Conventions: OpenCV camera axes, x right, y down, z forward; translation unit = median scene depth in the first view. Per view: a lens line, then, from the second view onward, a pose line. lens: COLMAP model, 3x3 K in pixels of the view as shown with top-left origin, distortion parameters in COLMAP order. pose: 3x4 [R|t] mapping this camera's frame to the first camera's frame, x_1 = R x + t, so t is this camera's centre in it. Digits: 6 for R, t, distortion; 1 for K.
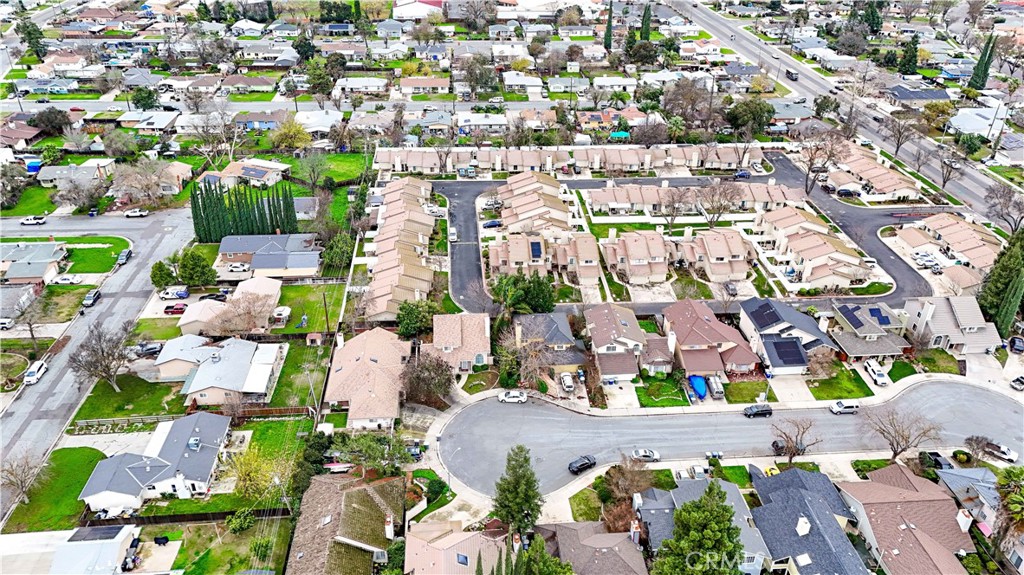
lens RADIAL K [[755.0, 0, 510.9], [0, 755.0, 290.6], [0, 0, 1]] dist [0.085653, -0.071124]
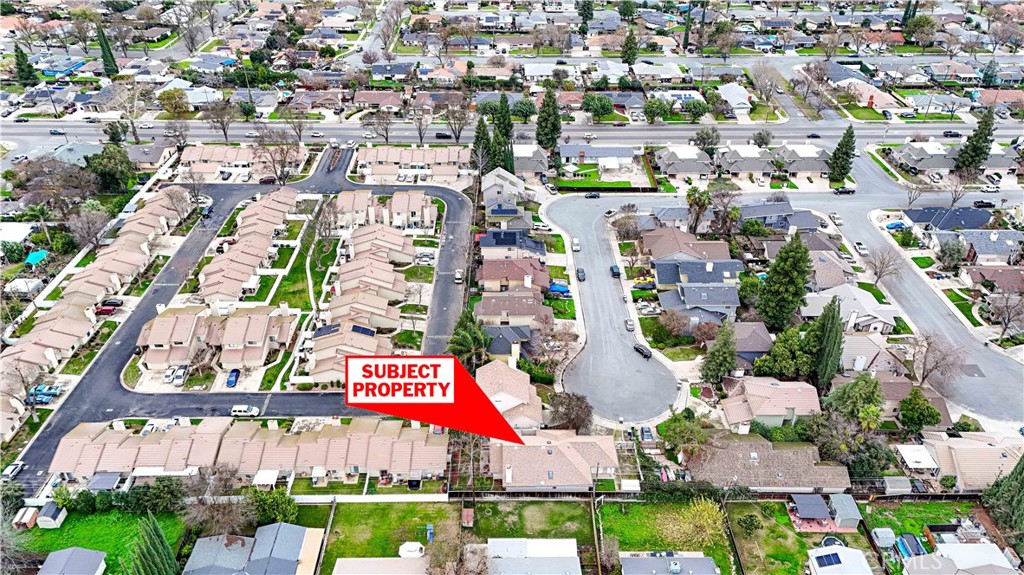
lens RADIAL K [[755.0, 0, 510.9], [0, 755.0, 290.6], [0, 0, 1]] dist [0.085653, -0.071124]
pose [[0.070601, -0.558957, 0.826186, -0.908518], [0.496237, 0.738170, 0.457004, -0.552309], [-0.865311, 0.377719, 0.329491, 0.611625]]
